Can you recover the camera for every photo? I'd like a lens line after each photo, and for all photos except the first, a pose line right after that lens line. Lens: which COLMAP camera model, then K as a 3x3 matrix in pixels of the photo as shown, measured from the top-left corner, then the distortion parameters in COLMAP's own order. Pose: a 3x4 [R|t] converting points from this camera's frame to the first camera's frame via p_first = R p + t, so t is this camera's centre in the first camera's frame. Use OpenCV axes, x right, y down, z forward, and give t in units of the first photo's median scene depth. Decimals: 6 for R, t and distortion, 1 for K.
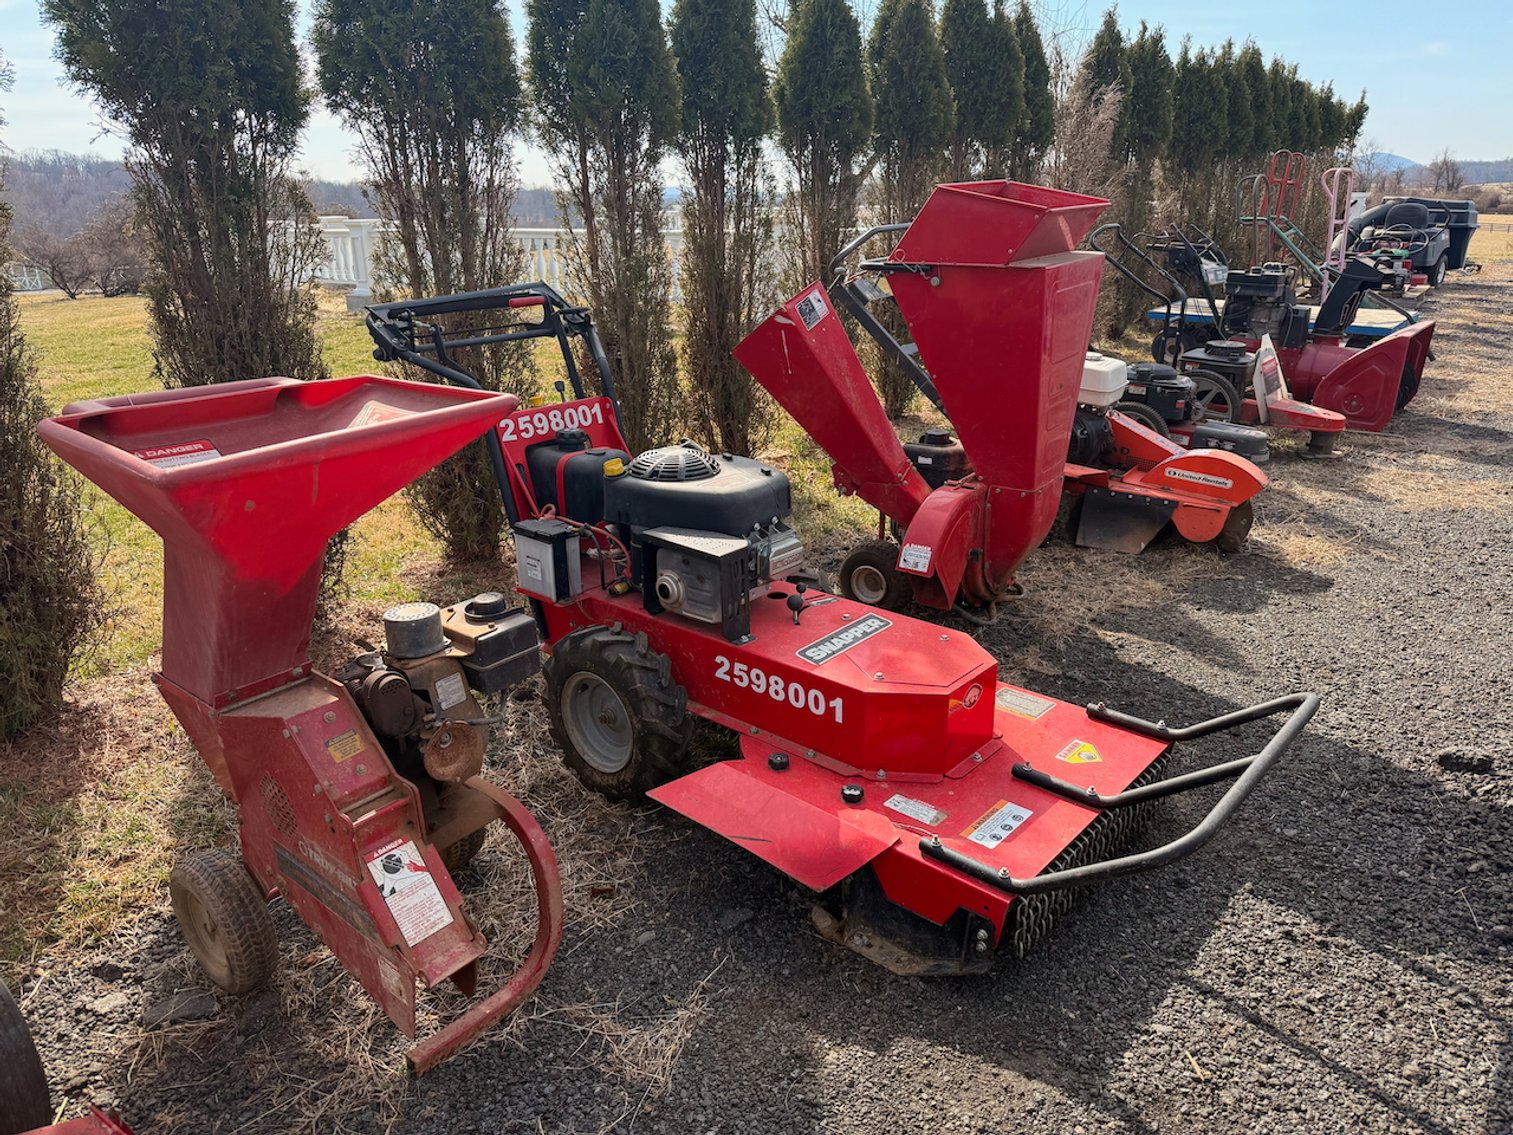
lens RADIAL K [[1051.7, 0, 752.8], [0, 1051.7, 569.8], [0, 0, 1]] dist [-0.000222, 0.003599]
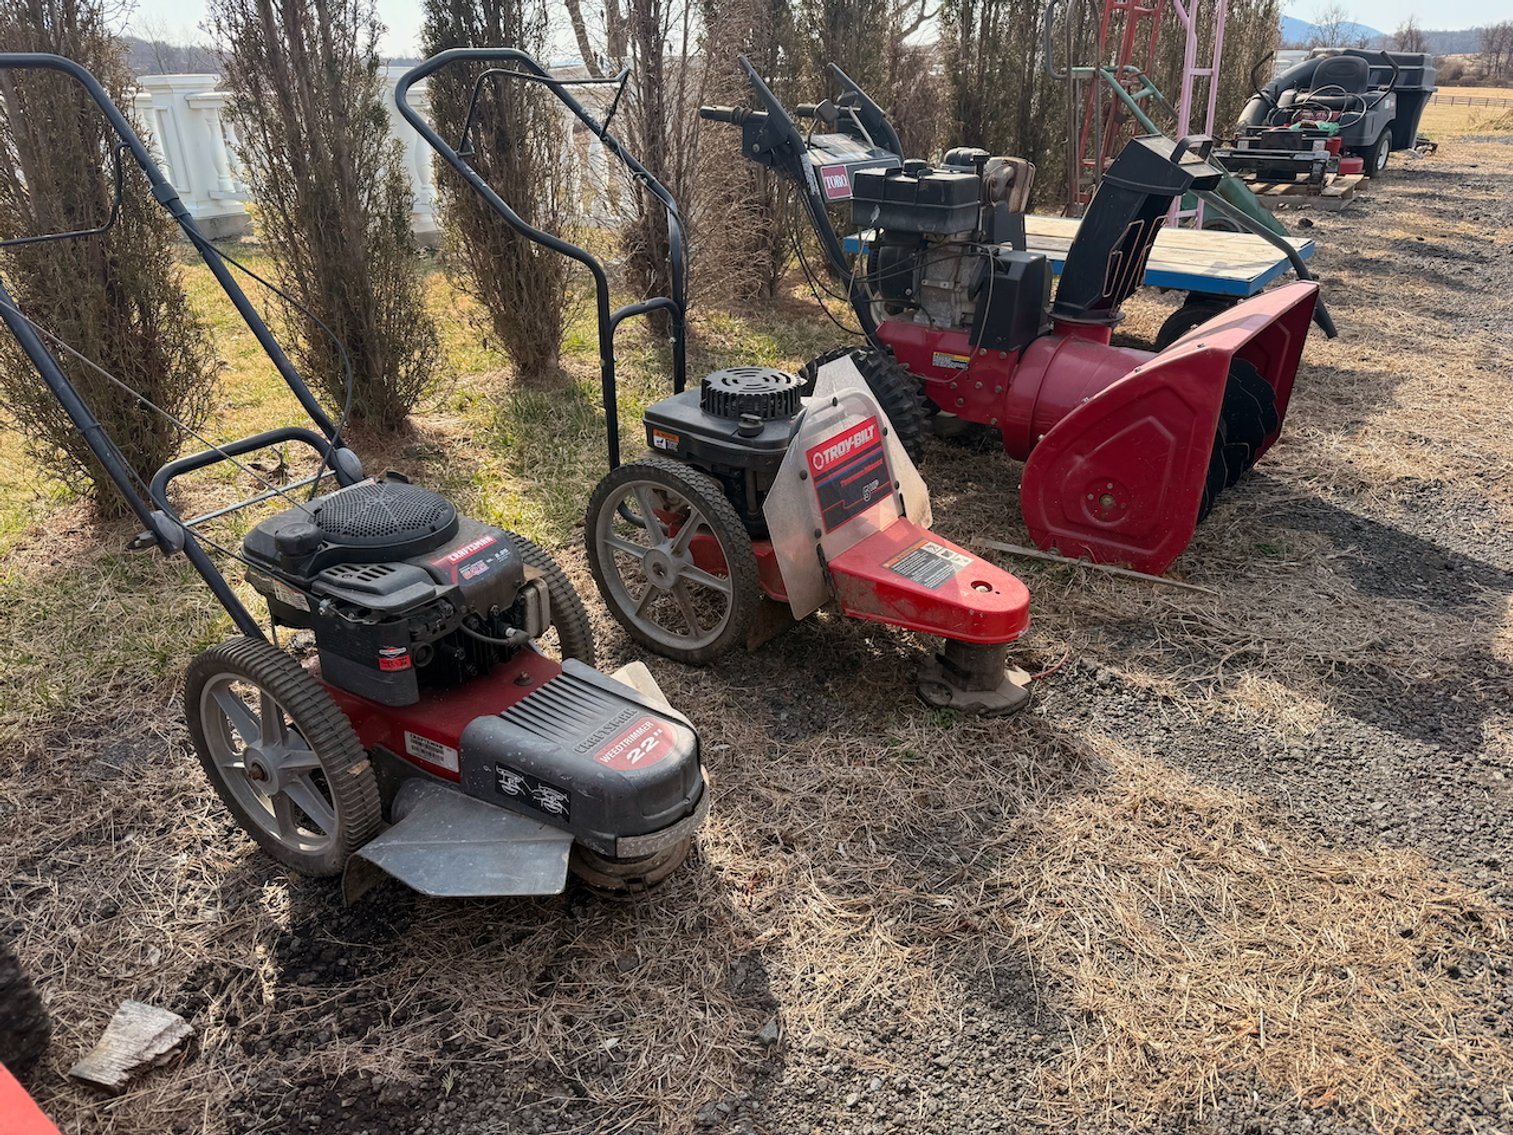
lens RADIAL K [[1051.7, 0, 758.6], [0, 1051.7, 566.8], [0, 0, 1]] dist [-0.000222, 0.003599]
pose [[0.998948, -0.018470, 0.041976, 0.189721], [0.014121, 0.994722, 0.101626, -0.080315], [-0.043632, -0.100926, 0.993937, 0.269994]]
